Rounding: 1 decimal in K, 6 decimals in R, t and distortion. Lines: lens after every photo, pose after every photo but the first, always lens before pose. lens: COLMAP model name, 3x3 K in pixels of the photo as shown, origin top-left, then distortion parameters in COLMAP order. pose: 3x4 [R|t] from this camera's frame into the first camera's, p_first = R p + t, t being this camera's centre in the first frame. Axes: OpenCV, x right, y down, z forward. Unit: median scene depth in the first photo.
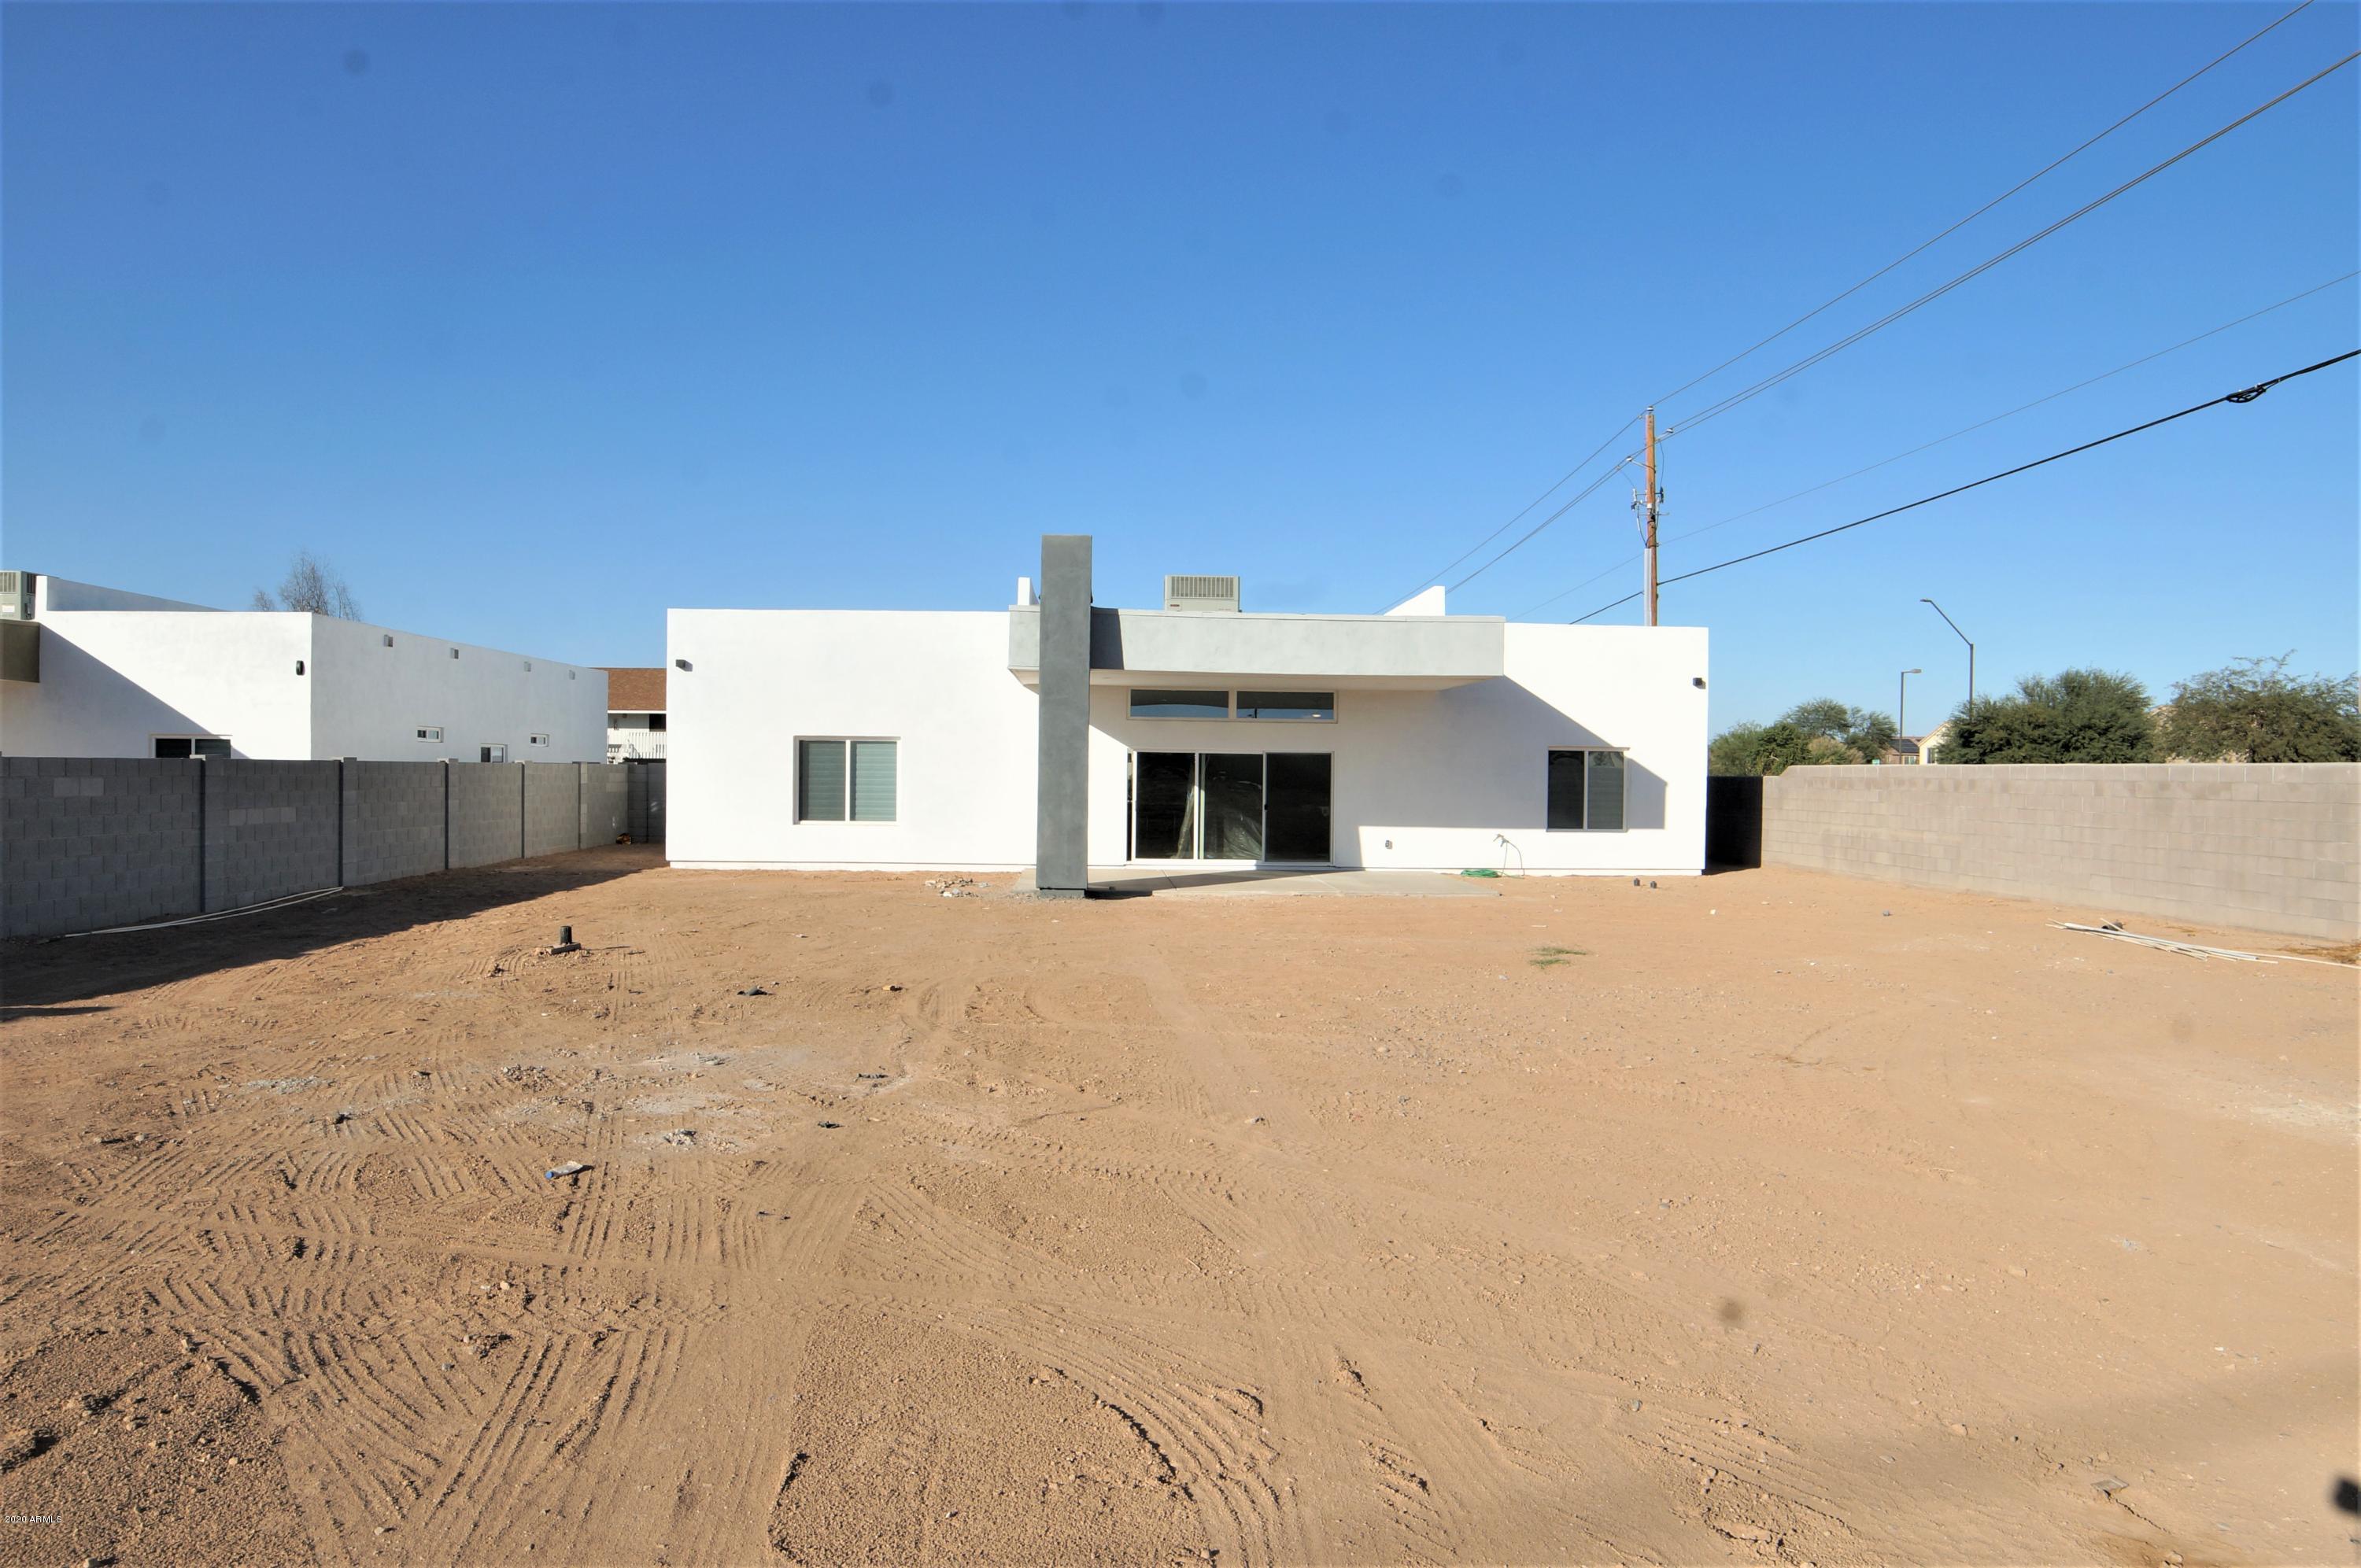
lens RADIAL K [[1486.8, 0, 1180.5], [0, 1486.8, 784.0], [0, 0, 1]] dist [-0.092287, 0.001428]
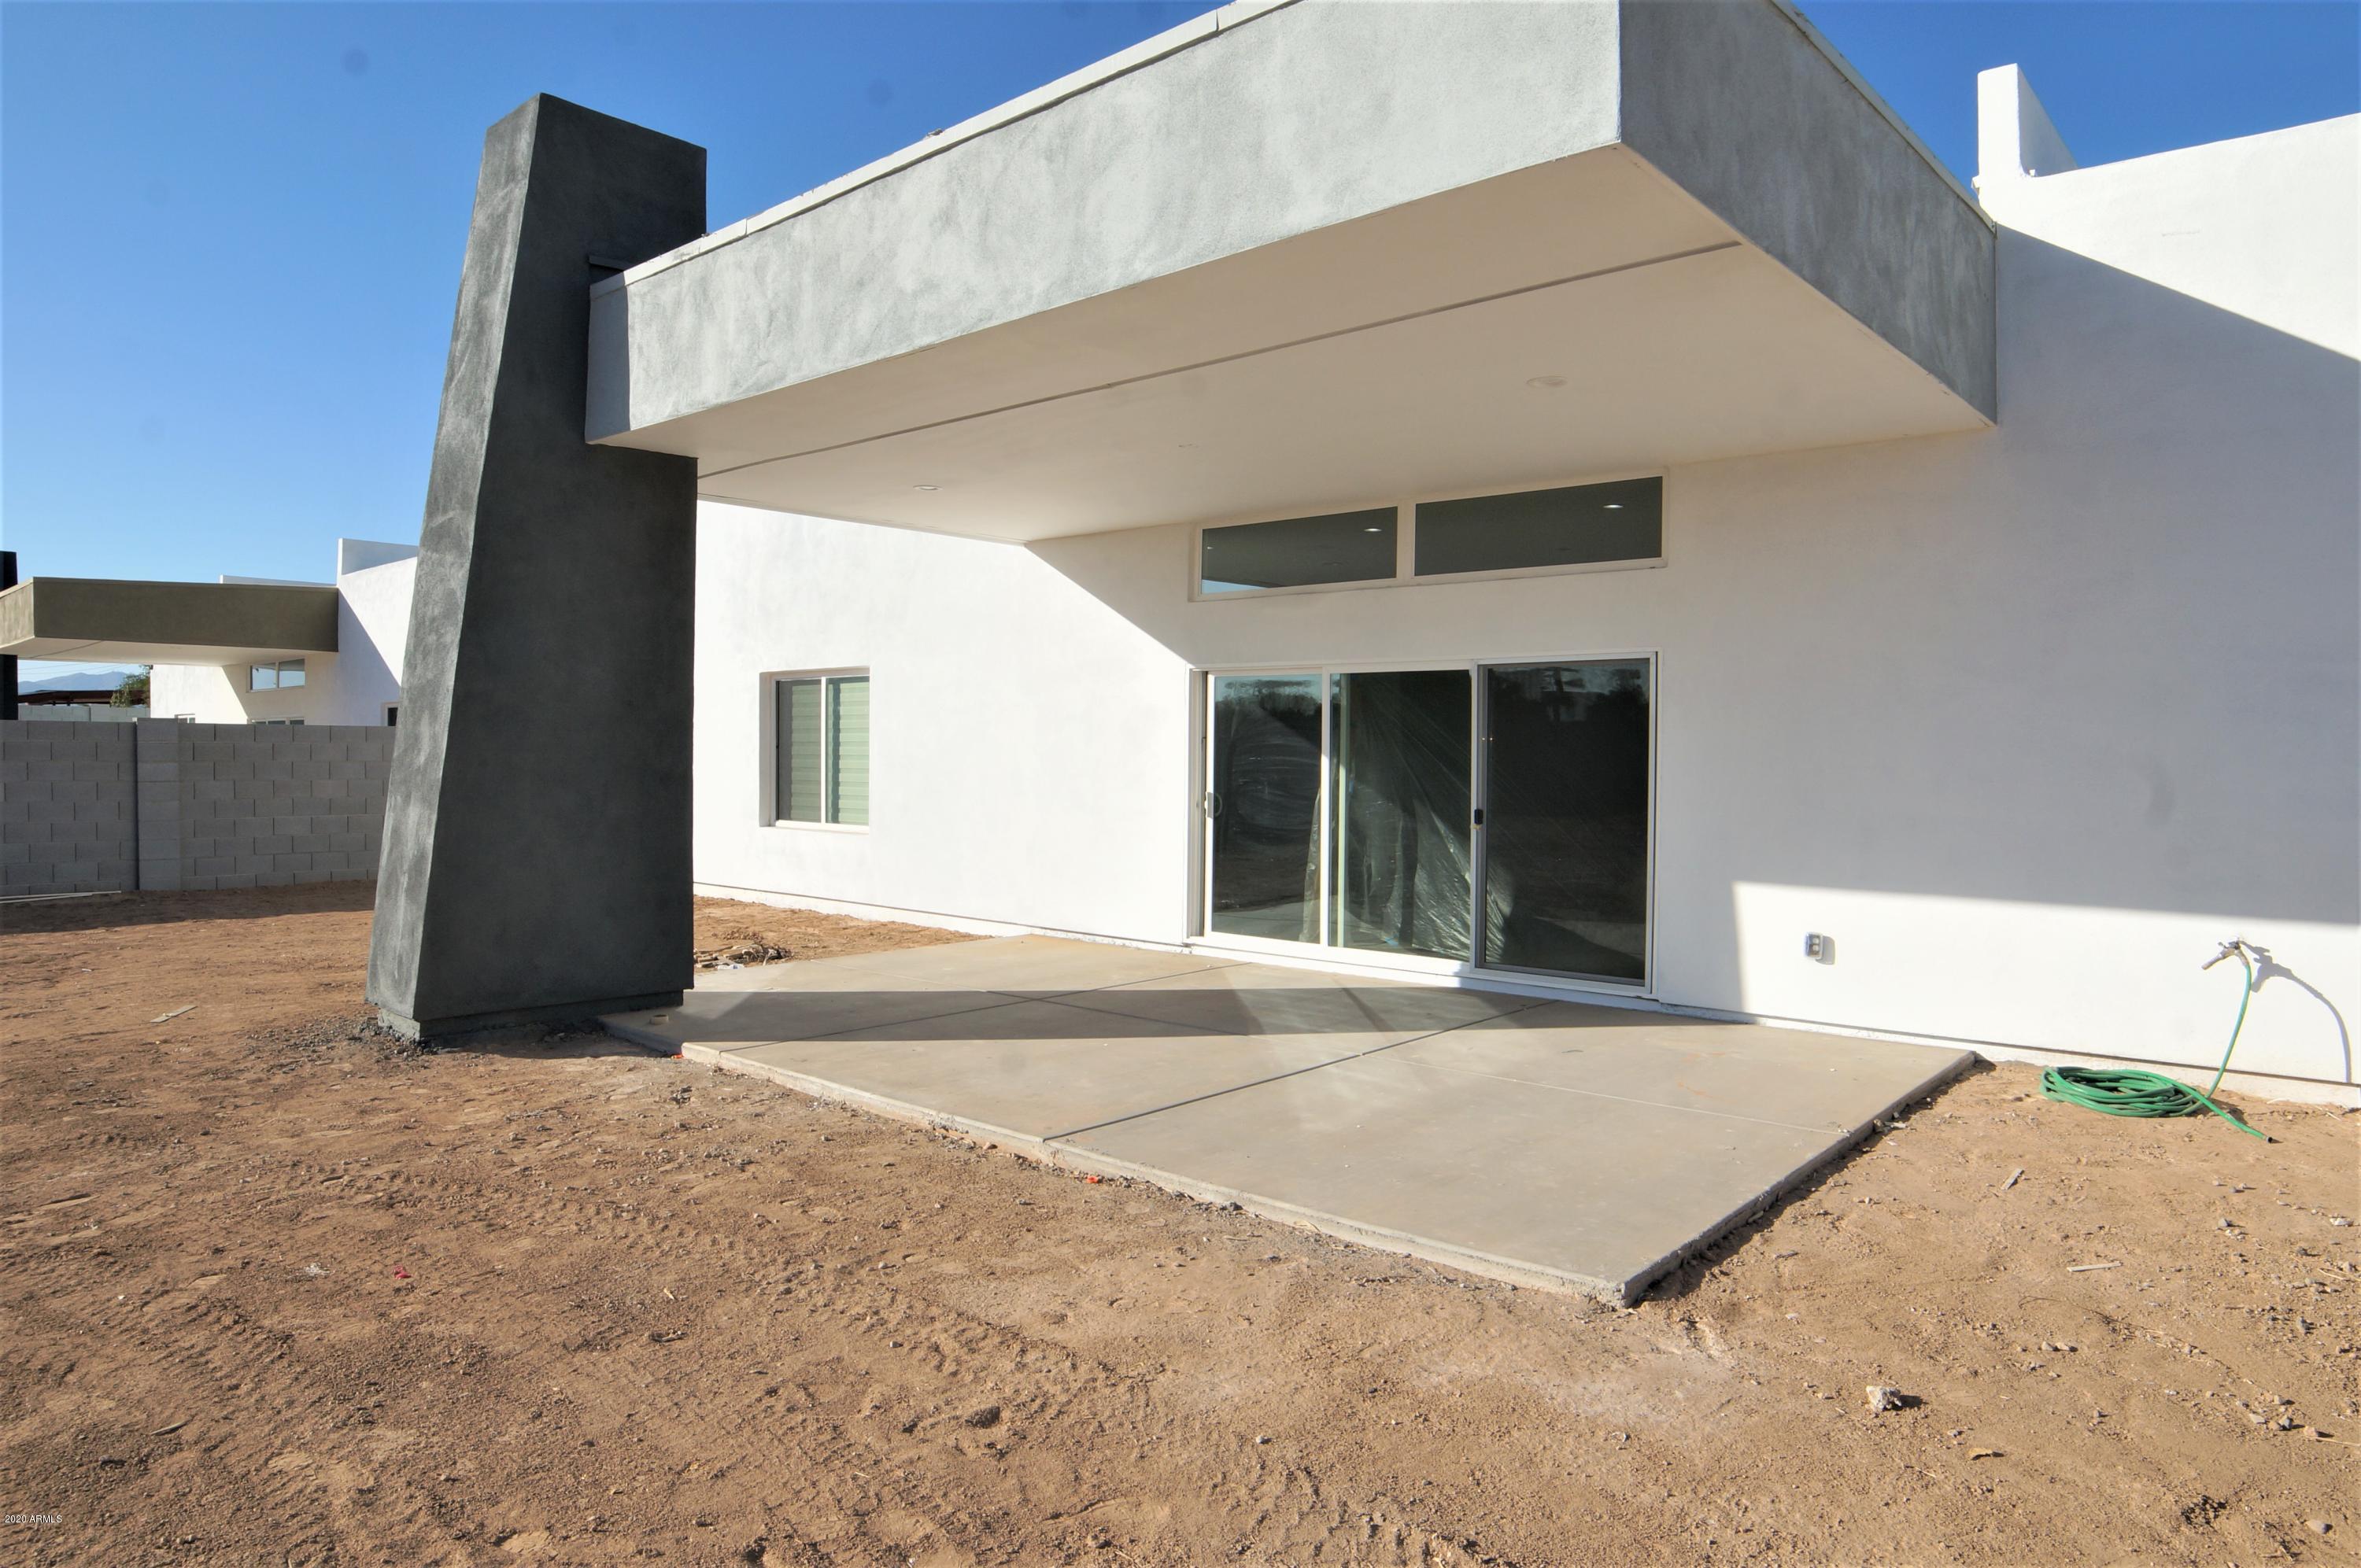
lens RADIAL K [[1486.8, 0, 1180.5], [0, 1486.8, 784.0], [0, 0, 1]] dist [-0.092287, 0.001428]
pose [[0.715007, 0.010394, -0.699041, 0.255928], [-0.005635, 0.999943, 0.009104, 0.004523], [0.699095, -0.002571, 0.715024, 0.693261]]
